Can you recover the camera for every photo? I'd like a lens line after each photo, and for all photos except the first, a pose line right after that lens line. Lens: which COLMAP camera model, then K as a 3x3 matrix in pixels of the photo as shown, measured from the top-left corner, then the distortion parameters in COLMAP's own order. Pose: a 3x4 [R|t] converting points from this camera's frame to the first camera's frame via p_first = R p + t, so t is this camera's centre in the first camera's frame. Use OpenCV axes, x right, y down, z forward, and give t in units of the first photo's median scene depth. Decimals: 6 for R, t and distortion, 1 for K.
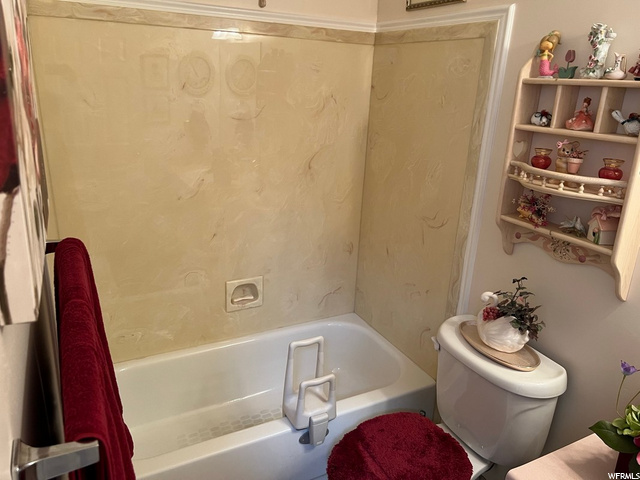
lens RADIAL K [[478.6, 0, 319.6], [0, 478.6, 239.8], [0, 0, 1]] dist [0.032161, -0.031219]
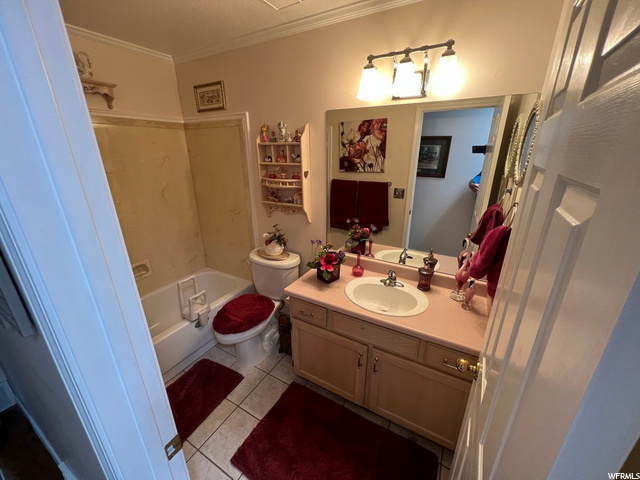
lens RADIAL K [[257.6, 0, 317.9], [0, 257.6, 242.7], [0, 0, 1]] dist [-0.000067, 0.000730]
pose [[0.842003, -0.224622, 0.490485, -0.065226], [0.208713, 0.974030, 0.087774, 0.093756], [-0.497463, 0.028464, 0.867018, -0.238597]]
